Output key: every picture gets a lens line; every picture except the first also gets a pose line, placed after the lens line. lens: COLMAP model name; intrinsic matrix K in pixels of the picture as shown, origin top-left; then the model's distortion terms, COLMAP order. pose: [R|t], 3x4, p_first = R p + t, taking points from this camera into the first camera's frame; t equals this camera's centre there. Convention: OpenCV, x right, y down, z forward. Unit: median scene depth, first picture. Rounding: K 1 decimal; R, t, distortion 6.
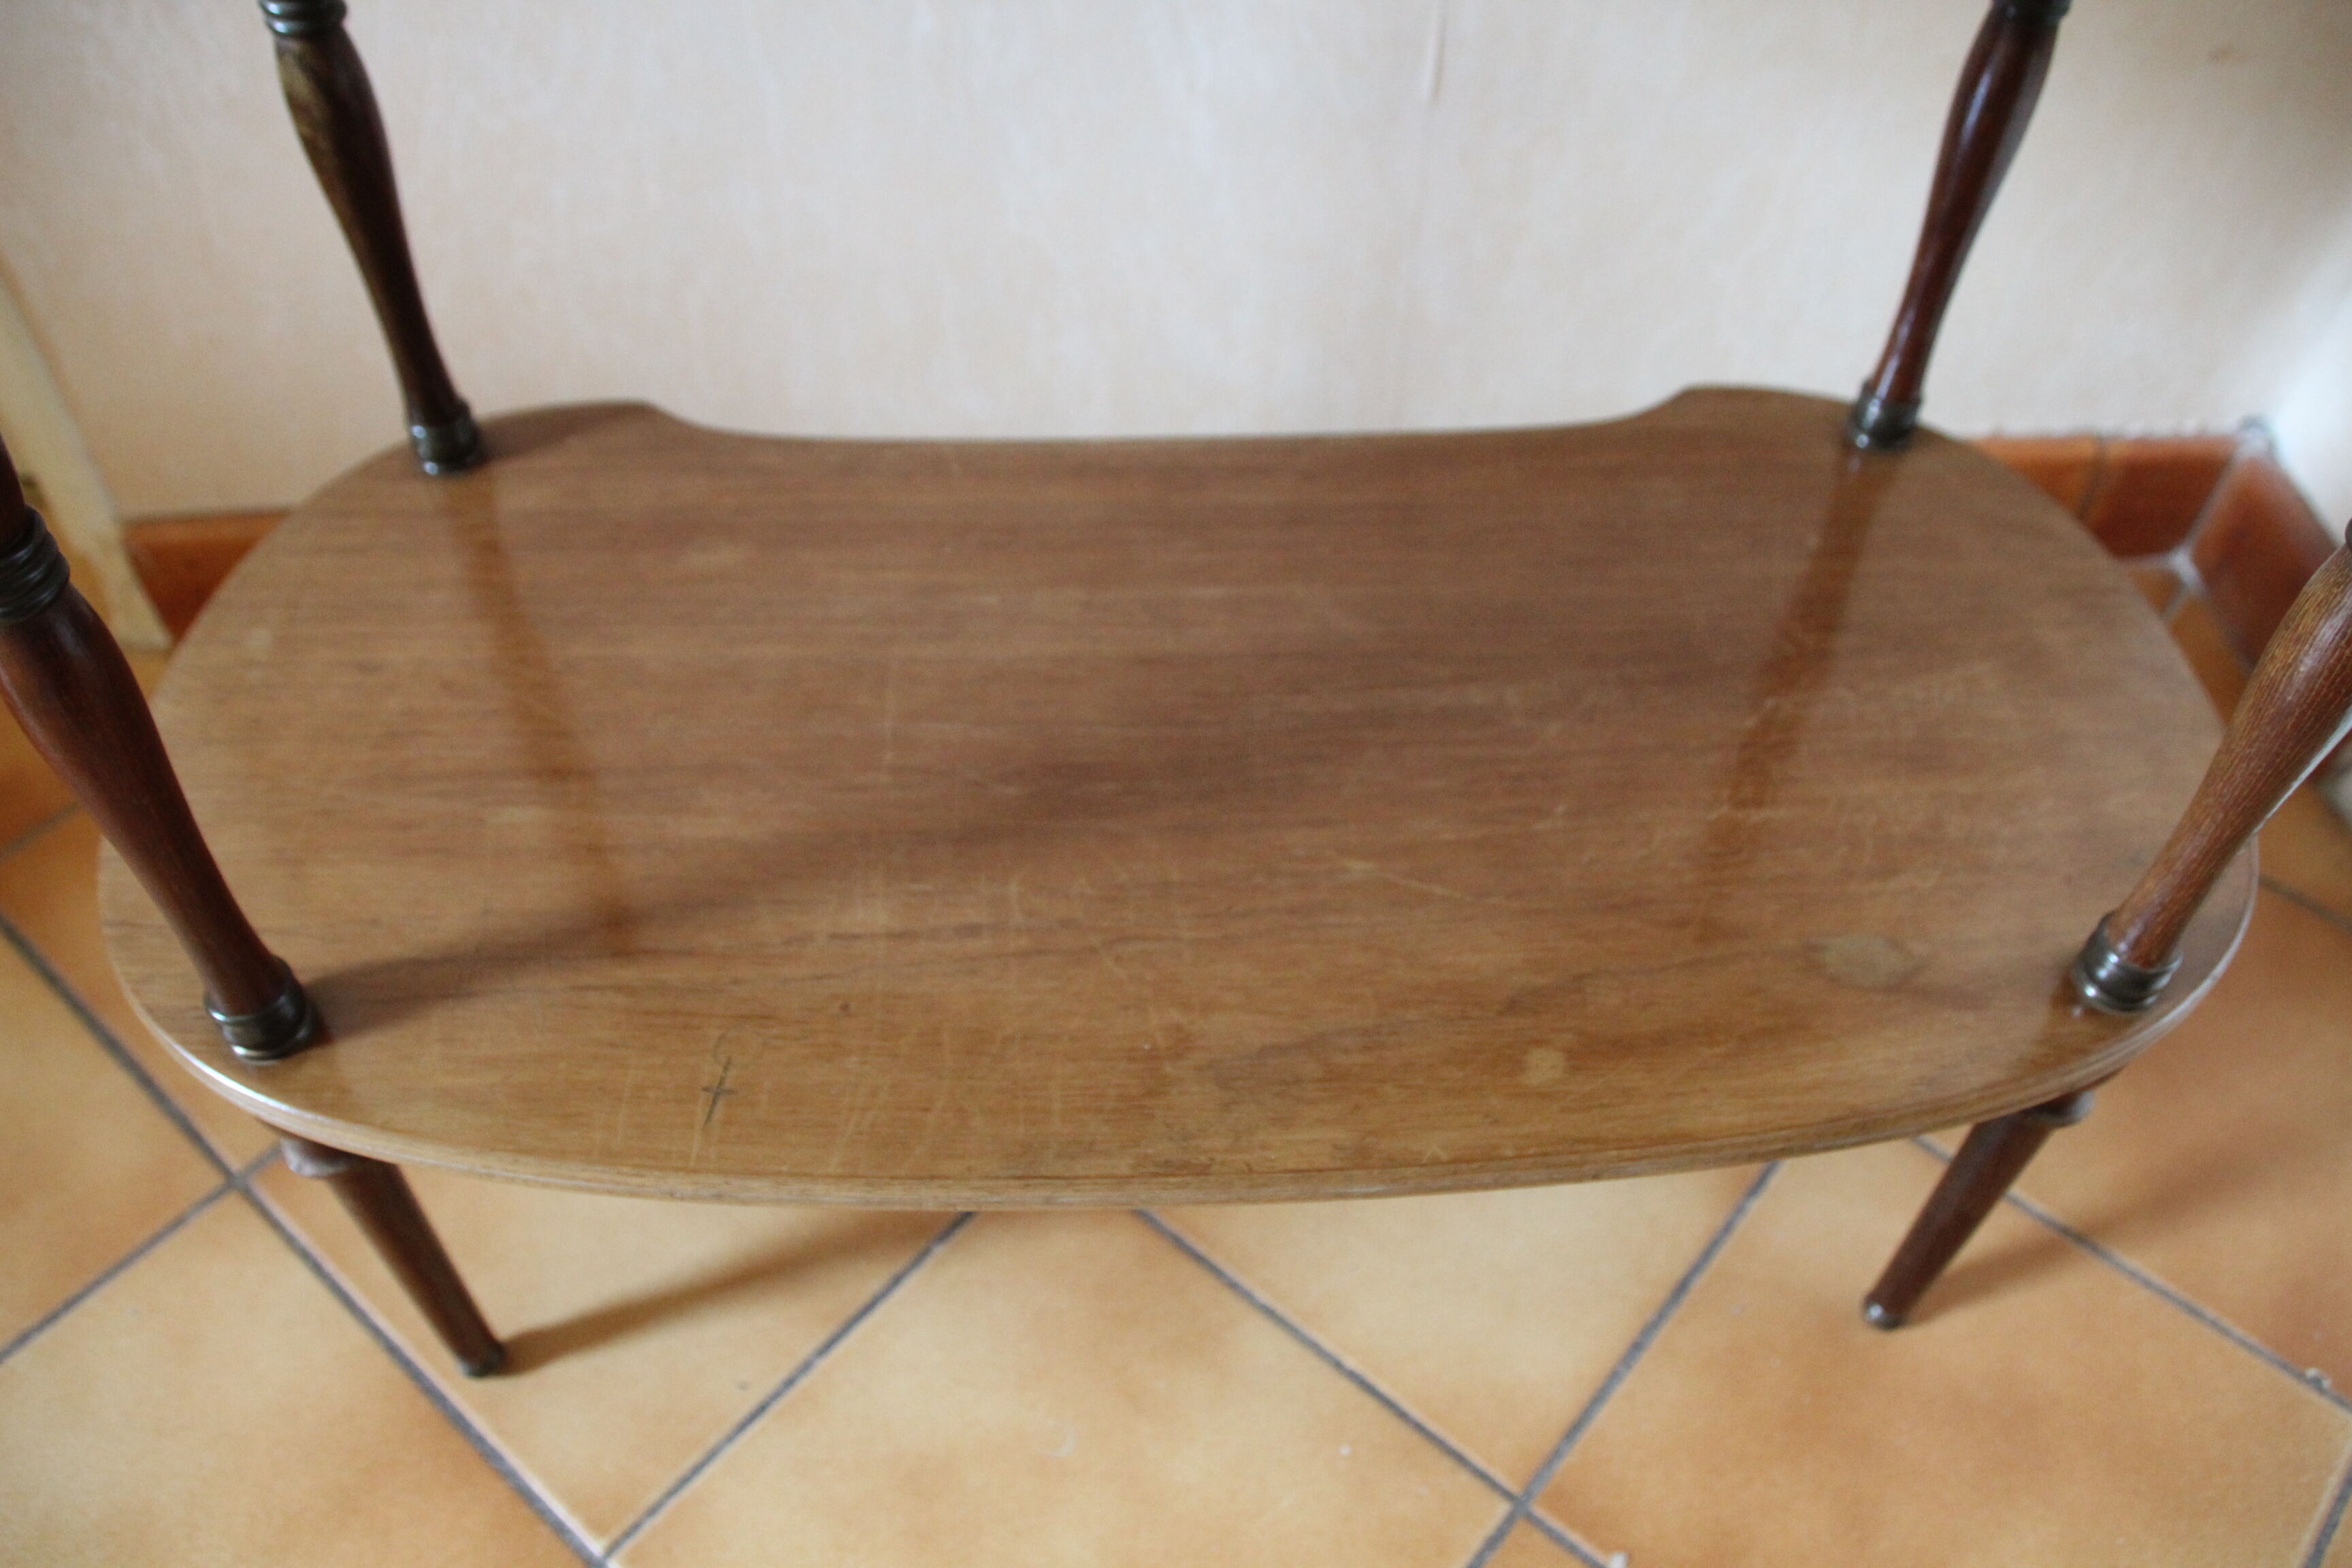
lens RADIAL K [[1877.2, 0, 1176.0], [0, 1877.2, 784.0], [0, 0, 1]] dist [-0.148440, 0.110852]
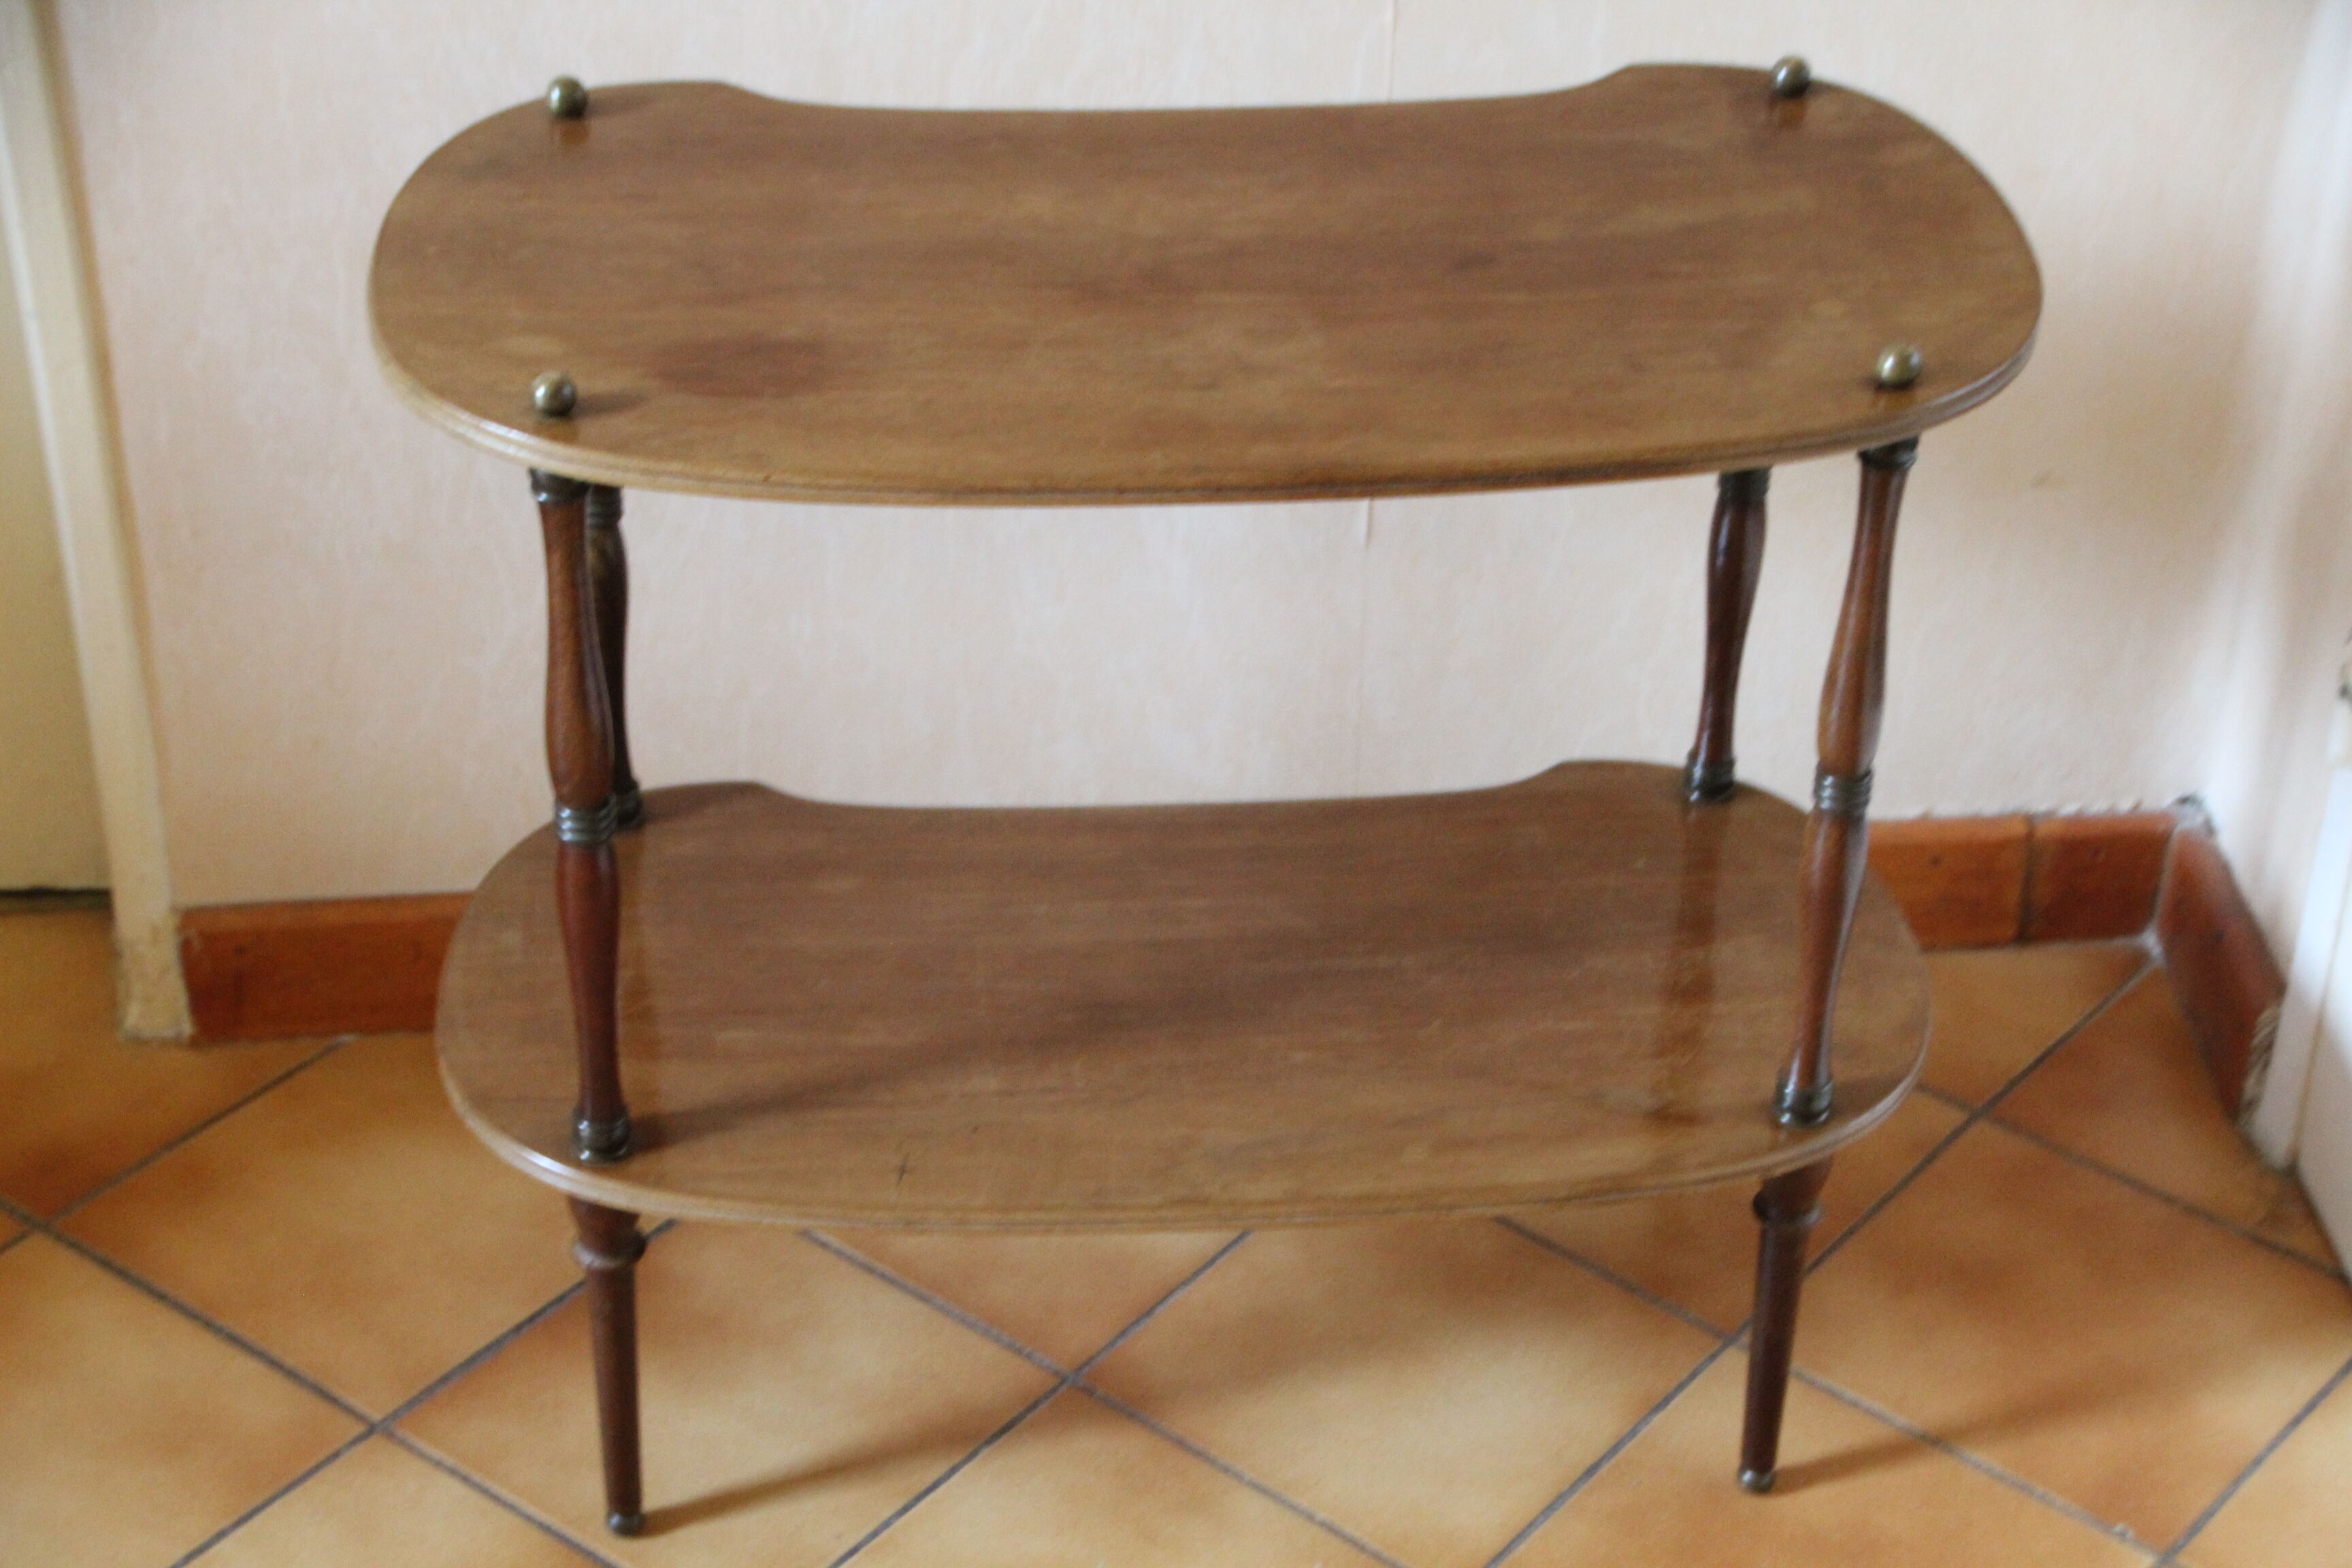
lens RADIAL K [[2933.7, 0, 1176.0], [0, 2933.7, 784.0], [0, 0, 1]] dist [0.014455, 0.014026]
pose [[0.999610, -0.014418, 0.023913, -0.044496], [0.019753, 0.970415, -0.240633, 0.310464], [-0.019736, 0.241012, 0.970322, -1.055839]]
